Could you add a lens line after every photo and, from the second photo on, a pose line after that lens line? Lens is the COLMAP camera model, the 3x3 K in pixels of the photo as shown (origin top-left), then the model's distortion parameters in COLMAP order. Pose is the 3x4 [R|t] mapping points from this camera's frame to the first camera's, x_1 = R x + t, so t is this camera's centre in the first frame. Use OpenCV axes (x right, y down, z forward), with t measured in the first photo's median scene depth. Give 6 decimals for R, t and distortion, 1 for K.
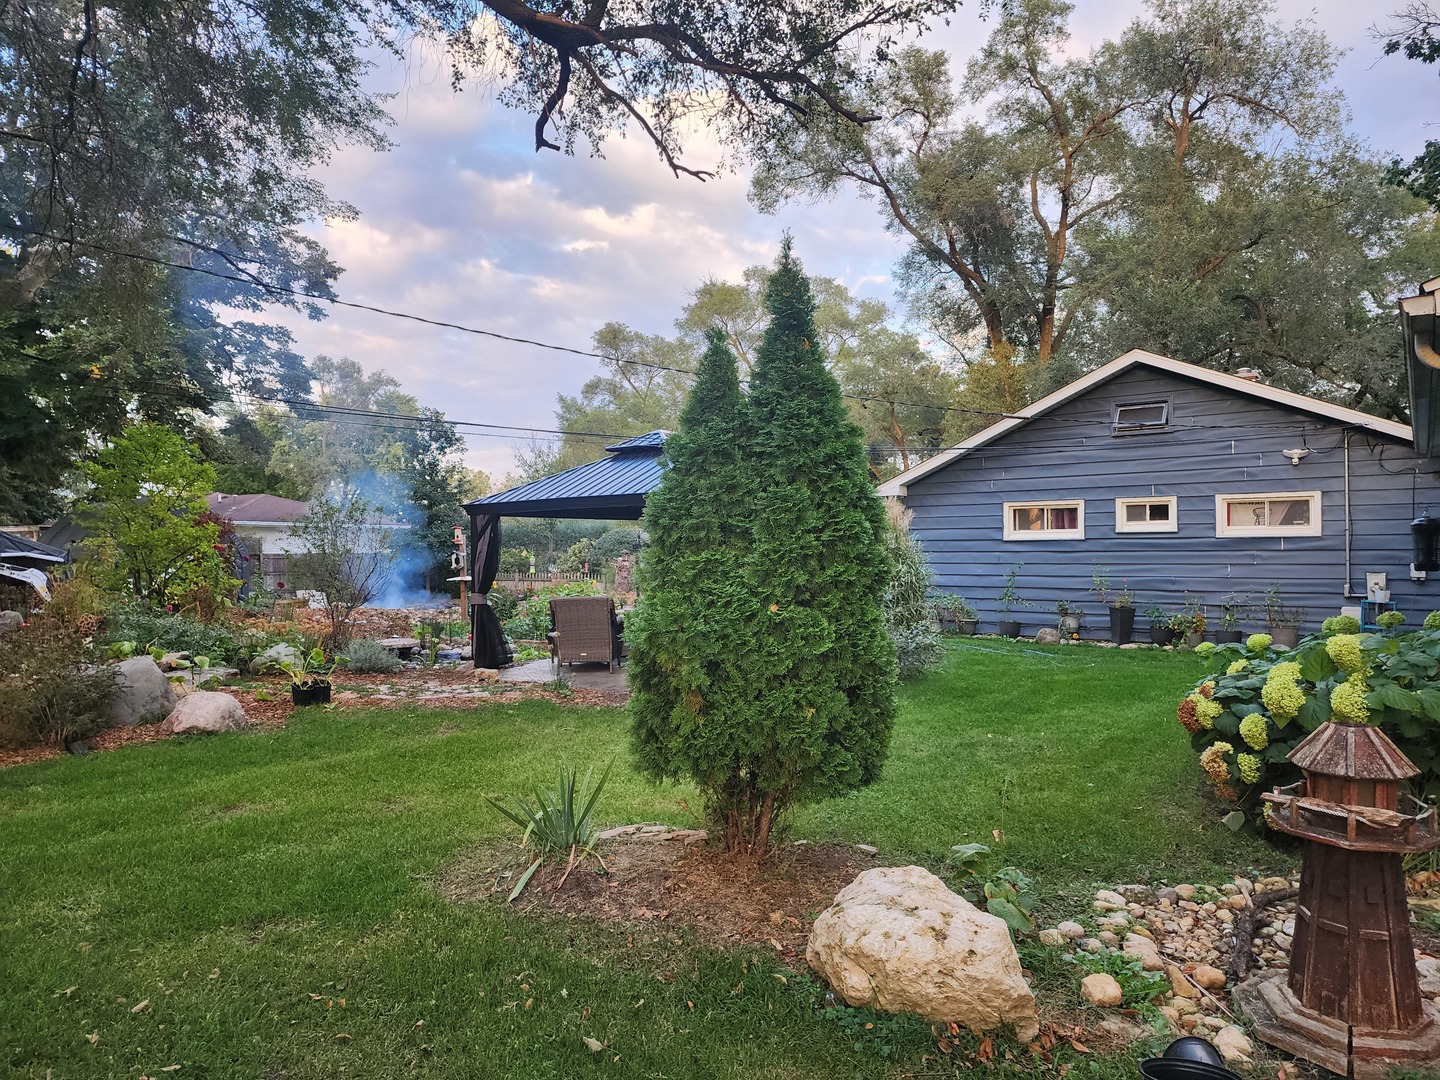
lens RADIAL K [[974.4, 0, 723.5], [0, 974.4, 526.5], [0, 0, 1]] dist [0.121348, -0.118904]
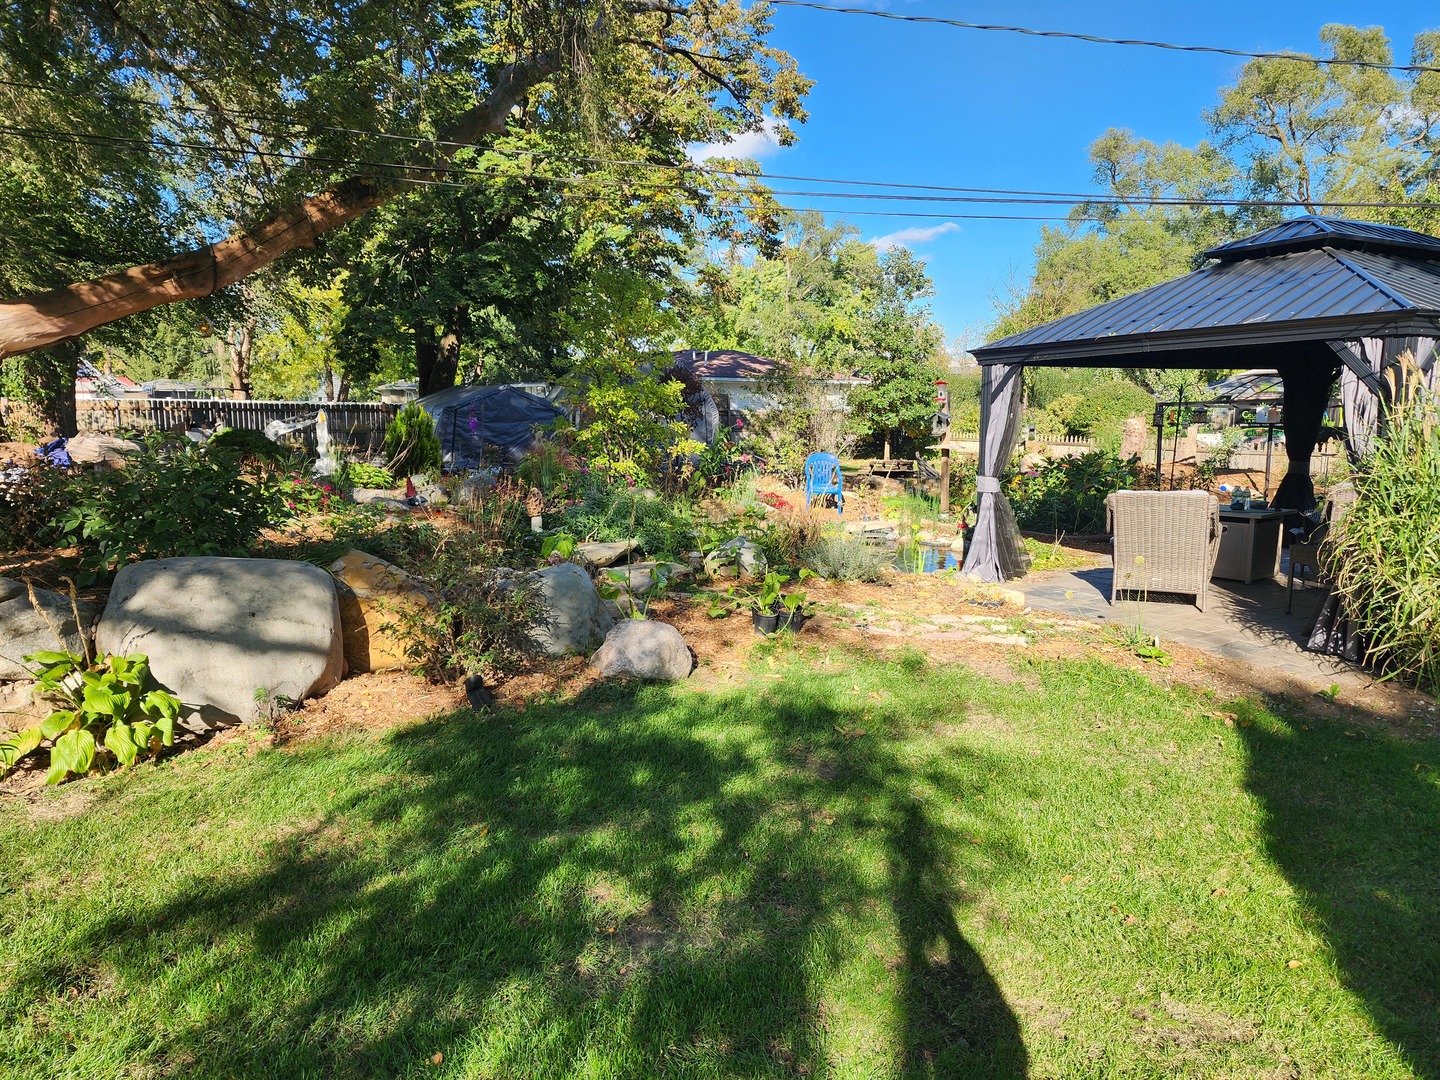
lens RADIAL K [[975.1, 0, 728.7], [0, 975.1, 543.3], [0, 0, 1]] dist [0.108443, -0.082966]
pose [[0.903898, 0.066224, -0.422590, -0.055078], [0.003458, 0.986779, 0.162034, -0.000066], [0.427733, -0.147924, 0.891719, 0.131824]]
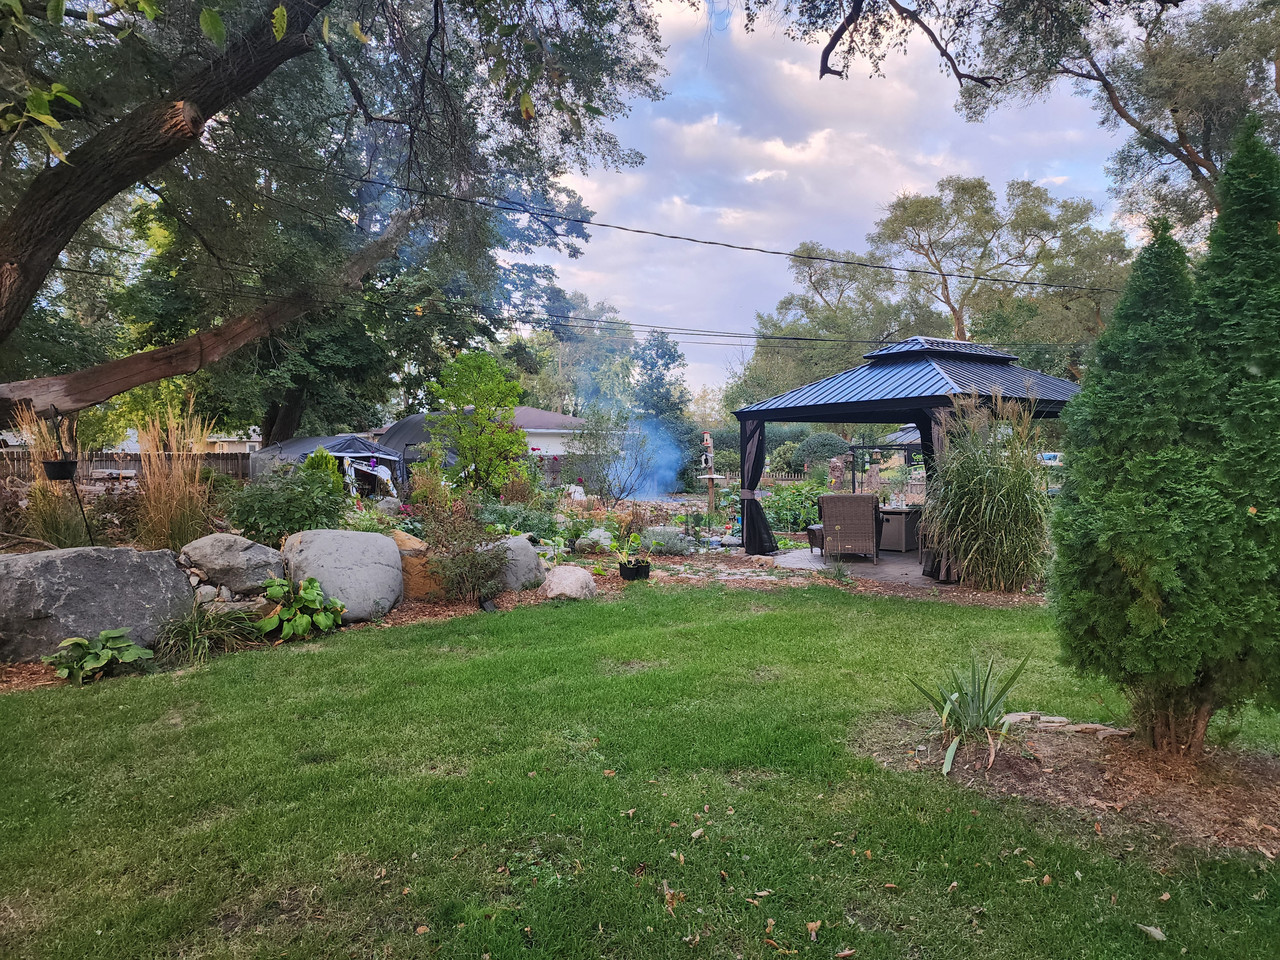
lens RADIAL K [[866.7, 0, 647.7], [0, 866.7, 483.0], [0, 0, 1]] dist [0.108443, -0.082966]
pose [[0.963439, 0.008831, -0.267783, -0.043436], [0.007182, 0.998246, 0.058762, 0.000313], [0.267833, -0.058536, 0.961686, 0.000947]]
